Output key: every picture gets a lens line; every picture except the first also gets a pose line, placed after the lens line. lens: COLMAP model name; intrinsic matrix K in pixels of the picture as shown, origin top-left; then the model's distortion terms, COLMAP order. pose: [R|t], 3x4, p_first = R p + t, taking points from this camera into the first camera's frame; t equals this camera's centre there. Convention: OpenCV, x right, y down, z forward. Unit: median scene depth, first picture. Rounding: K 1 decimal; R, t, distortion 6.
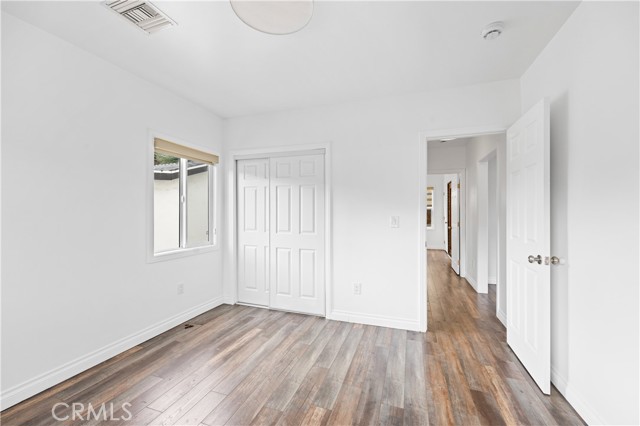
lens RADIAL K [[254.6, 0, 320.0], [0, 254.6, 213.0], [0, 0, 1]] dist [-0.001199, -0.000129]
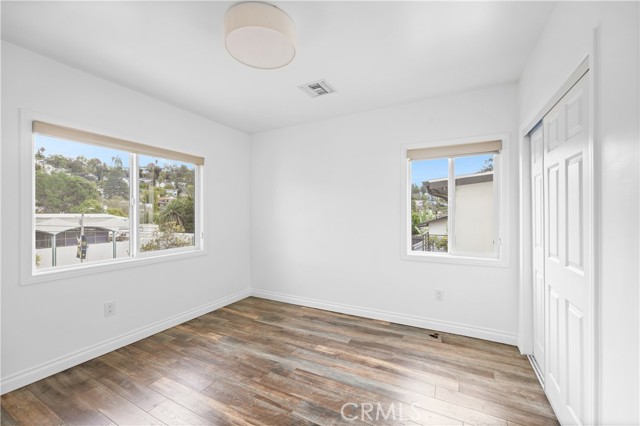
lens RADIAL K [[261.1, 0, 331.0], [0, 261.1, 212.9], [0, 0, 1]] dist [0.000374, 0.000140]
pose [[-0.125288, -0.000466, -0.992120, 0.543951], [0.004206, 0.999991, -0.001001, -0.017445], [0.992112, -0.004299, -0.125284, 0.795782]]
